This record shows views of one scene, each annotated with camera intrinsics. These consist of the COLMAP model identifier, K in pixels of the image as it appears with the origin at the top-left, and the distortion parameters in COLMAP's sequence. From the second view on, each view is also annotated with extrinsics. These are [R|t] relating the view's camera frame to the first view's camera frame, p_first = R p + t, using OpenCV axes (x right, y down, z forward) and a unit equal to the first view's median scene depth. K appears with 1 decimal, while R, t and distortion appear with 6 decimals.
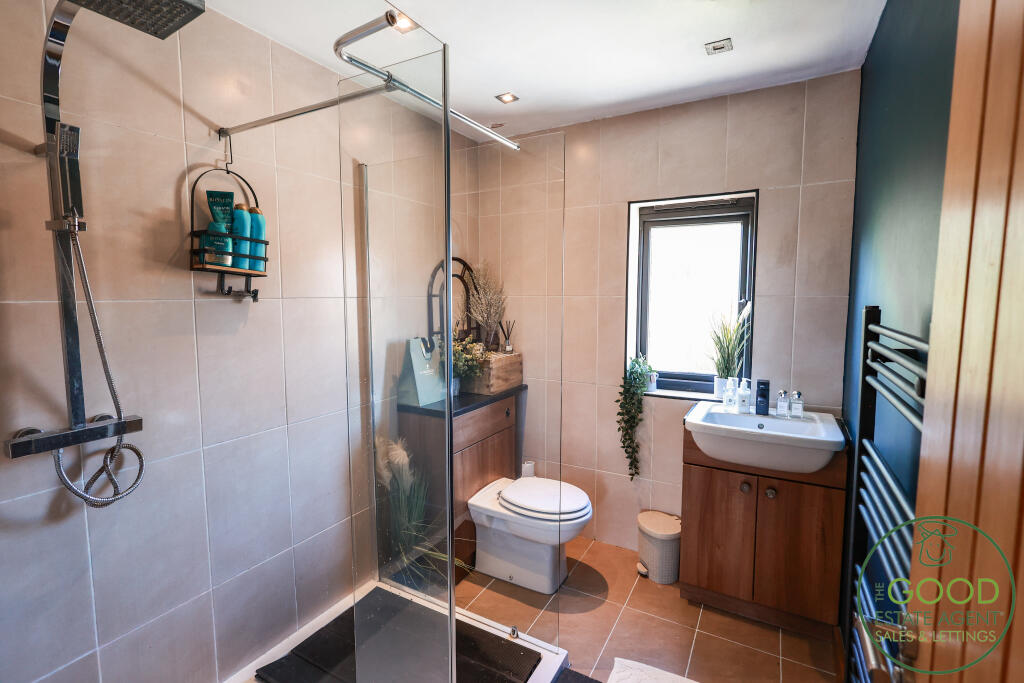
lens RADIAL K [[459.8, 0, 530.6], [0, 459.8, 342.9], [0, 0, 1]] dist [0.000207, -0.000583]
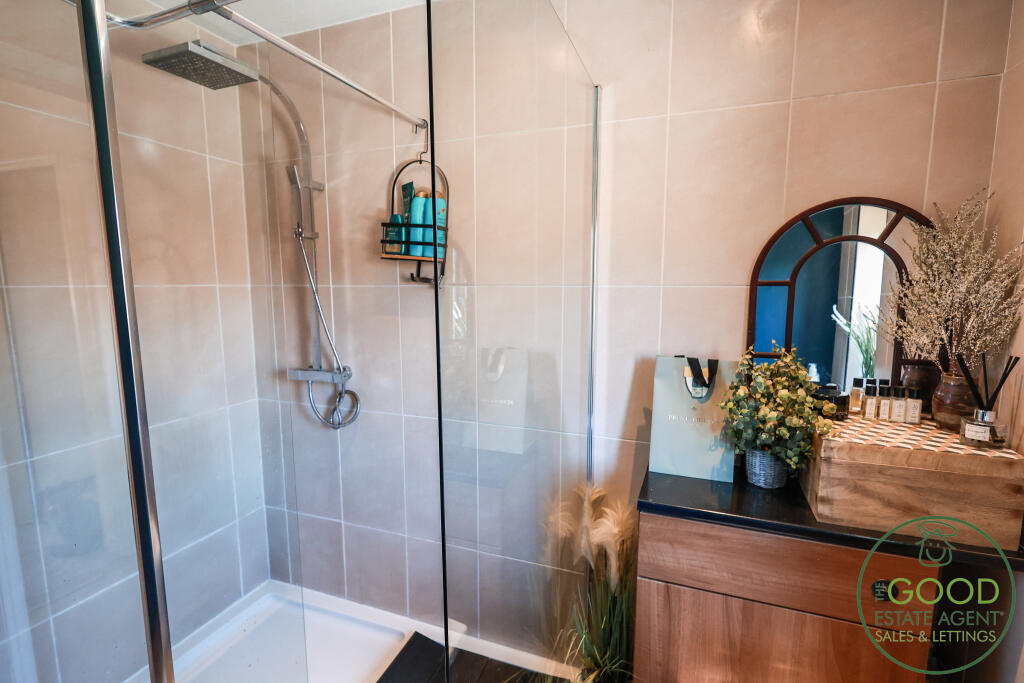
lens RADIAL K [[459.8, 0, 530.6], [0, 459.8, 342.9], [0, 0, 1]] dist [0.000207, -0.000583]
pose [[0.148761, 0.128189, -0.980529, 0.301701], [-0.105296, 0.987978, 0.113187, -0.076533], [0.983251, 0.086408, 0.160471, 0.755457]]
